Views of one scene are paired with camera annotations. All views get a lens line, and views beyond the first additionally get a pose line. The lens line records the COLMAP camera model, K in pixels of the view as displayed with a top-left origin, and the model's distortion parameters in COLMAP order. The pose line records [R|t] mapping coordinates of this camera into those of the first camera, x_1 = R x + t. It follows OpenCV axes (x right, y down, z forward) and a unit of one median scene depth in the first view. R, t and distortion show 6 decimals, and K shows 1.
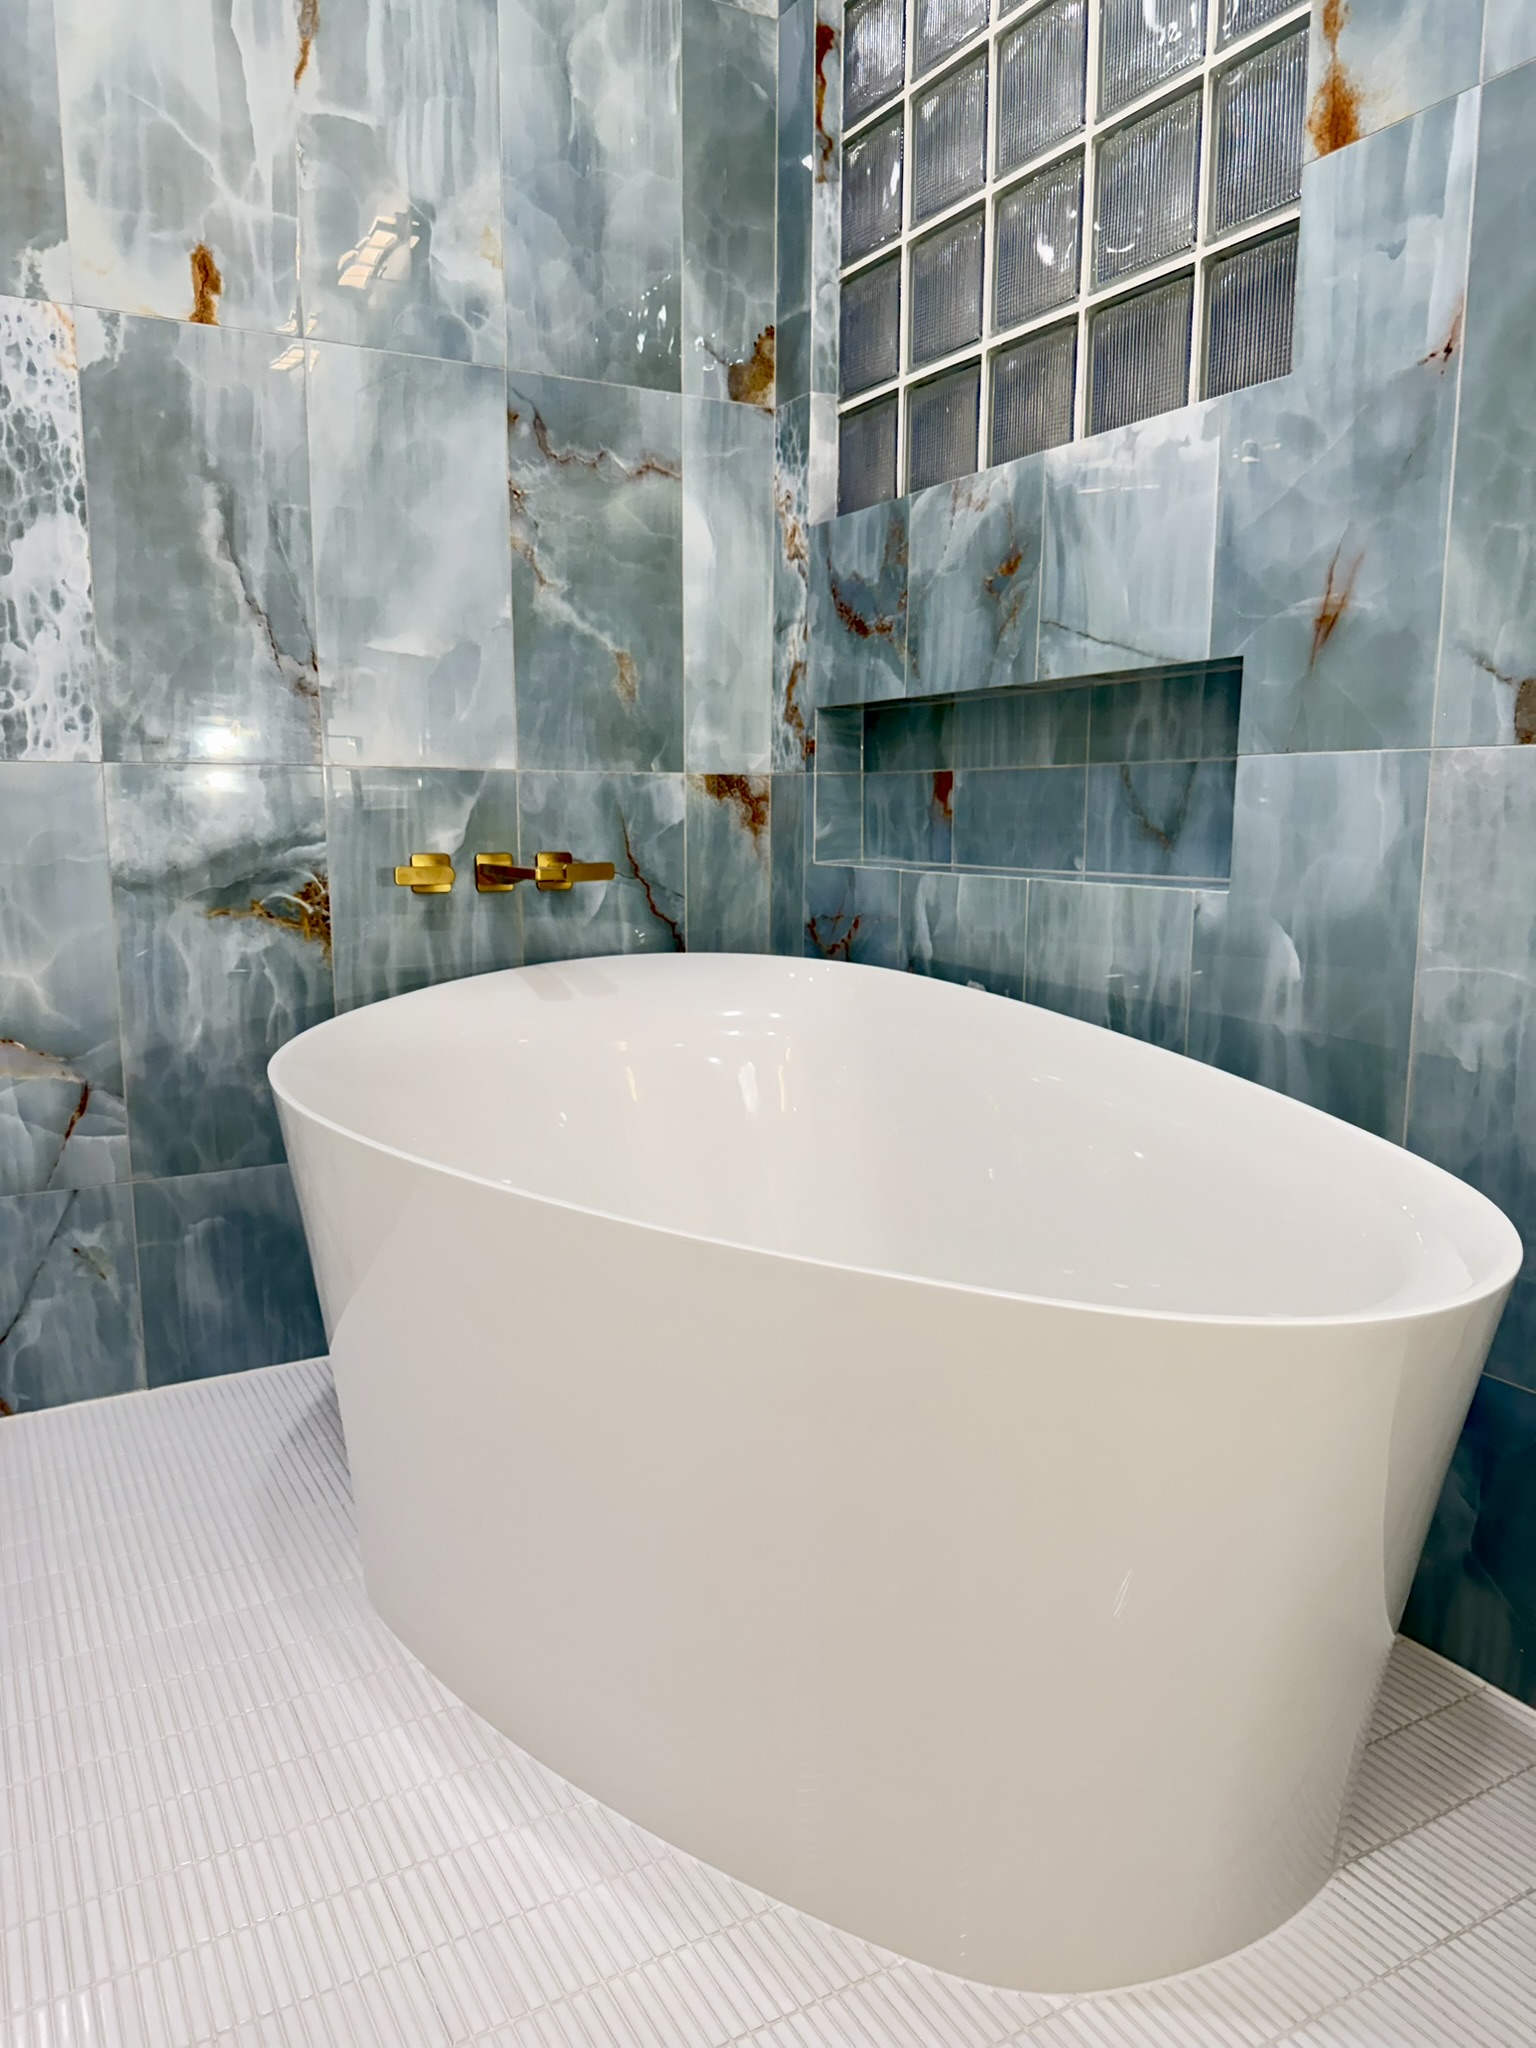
lens RADIAL K [[1434.0, 0, 760.1], [0, 1434.0, 1030.5], [0, 0, 1]] dist [0.060198, -0.104862]
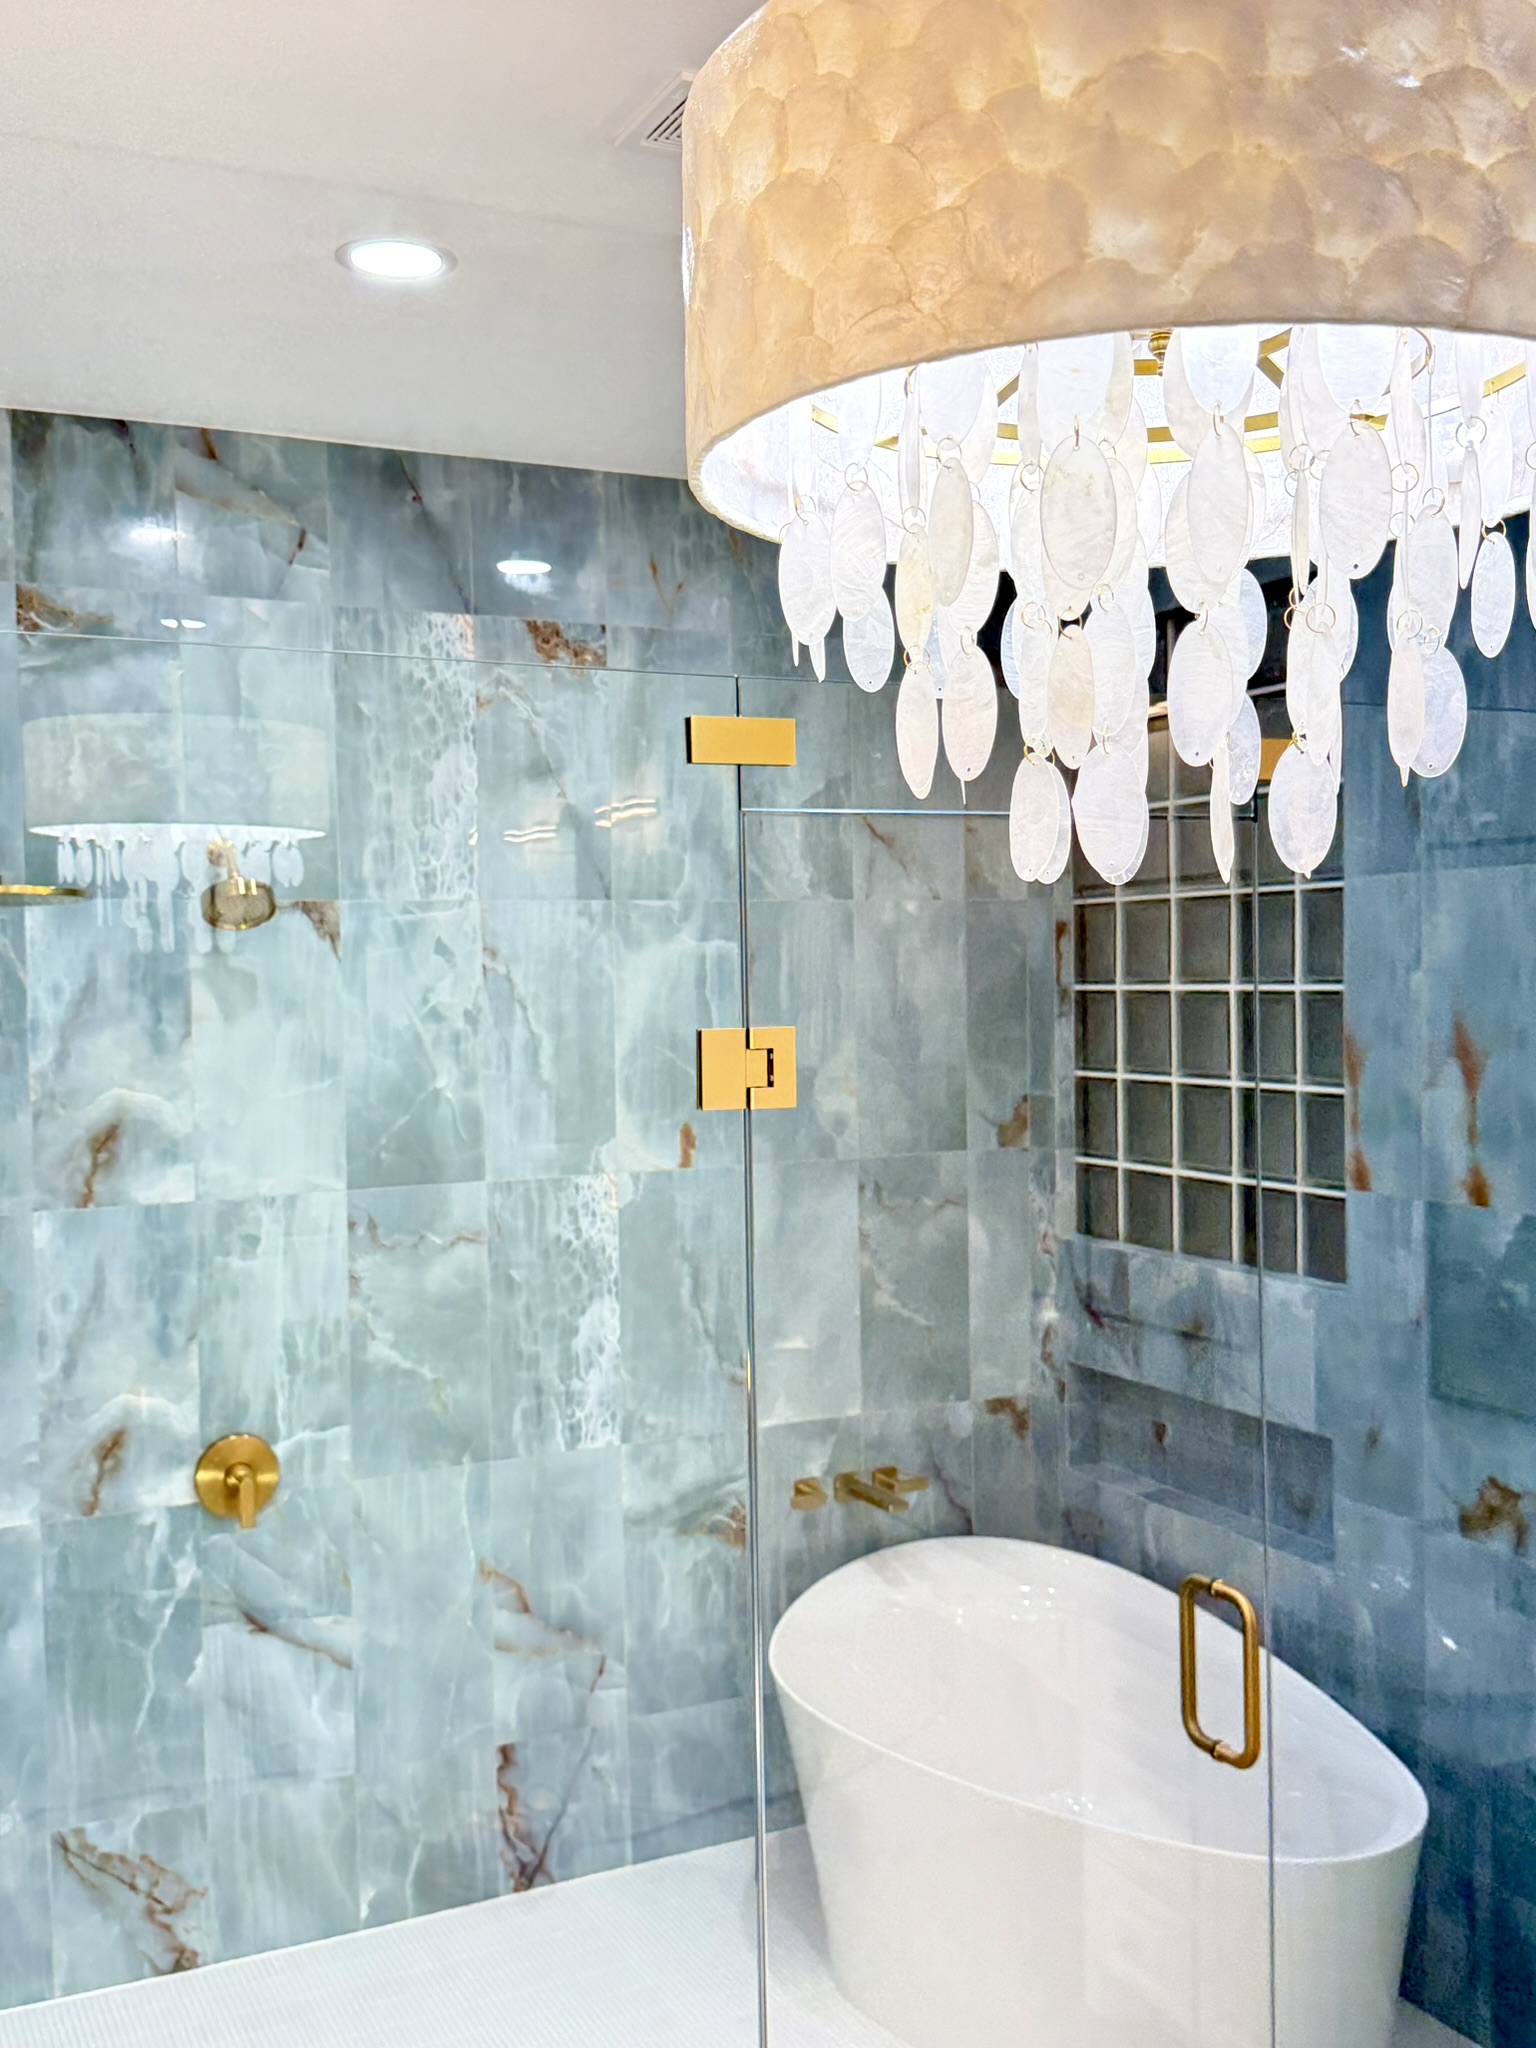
lens RADIAL K [[2017.4, 0, 765.3], [0, 2017.4, 1025.6], [0, 0, 1]] dist [0.187892, -0.425961]
pose [[0.997885, -0.016391, -0.062910, -0.140759], [0.008481, 0.992246, -0.123999, -0.342589], [0.064454, 0.123203, 0.990286, -1.181246]]
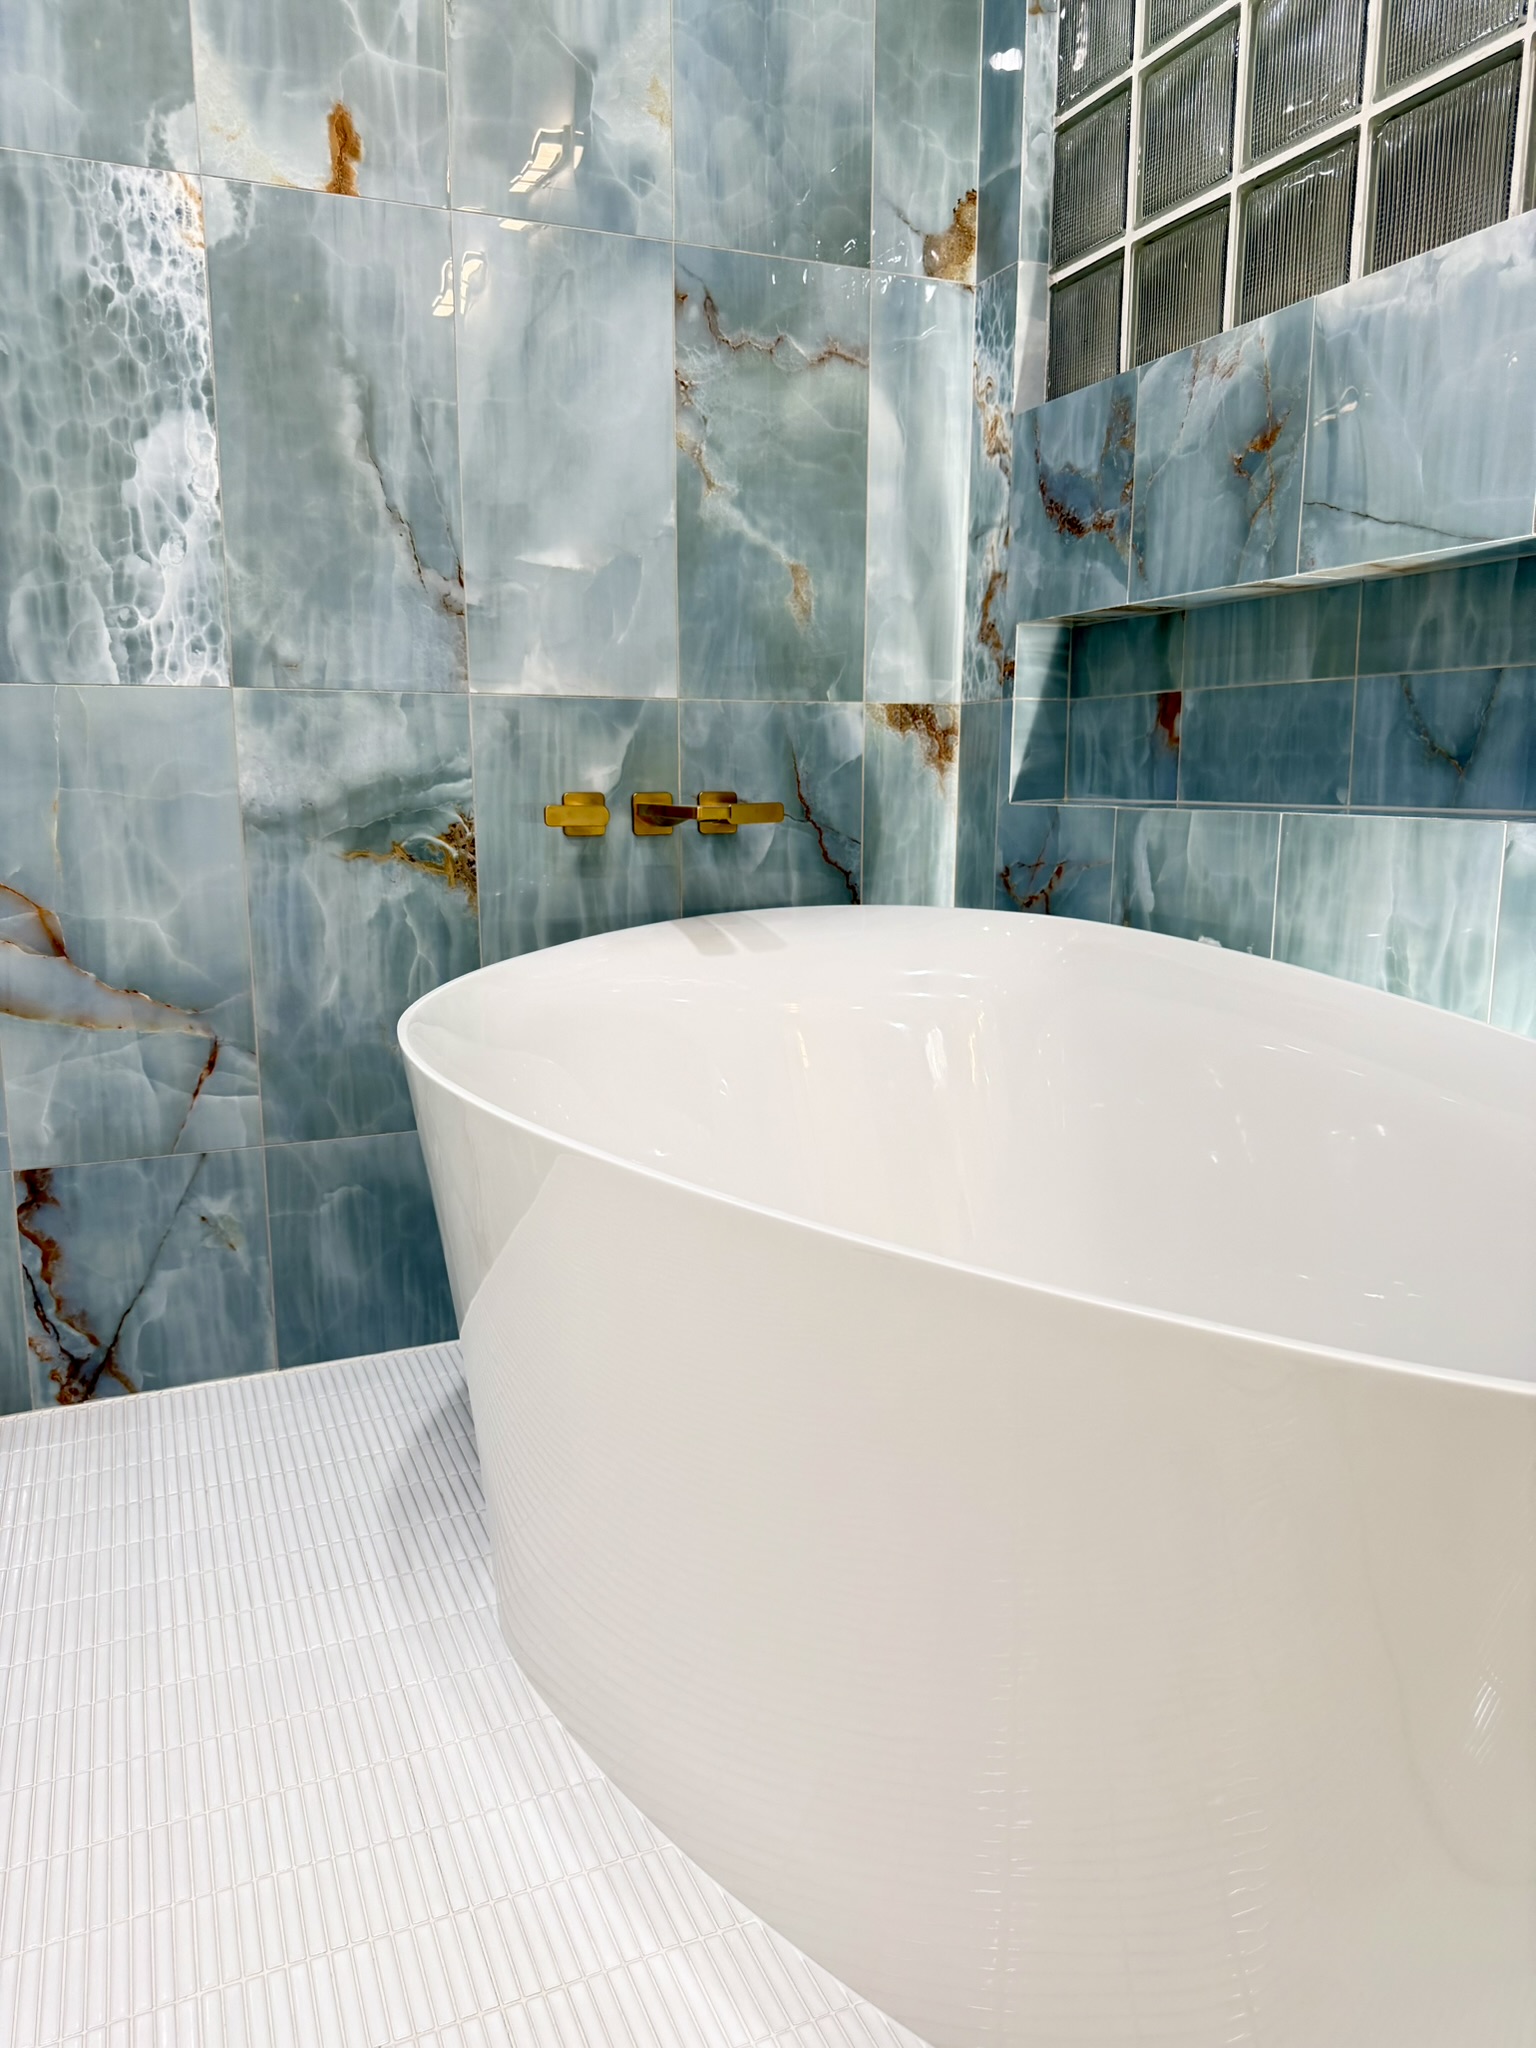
lens RADIAL K [[1434.0, 0, 760.1], [0, 1434.0, 1030.5], [0, 0, 1]] dist [0.060198, -0.104862]
pose [[0.994061, 0.016410, -0.107577, -0.020353], [-0.013939, 0.999623, 0.023675, 0.004561], [0.107925, -0.022035, 0.993915, 0.117000]]
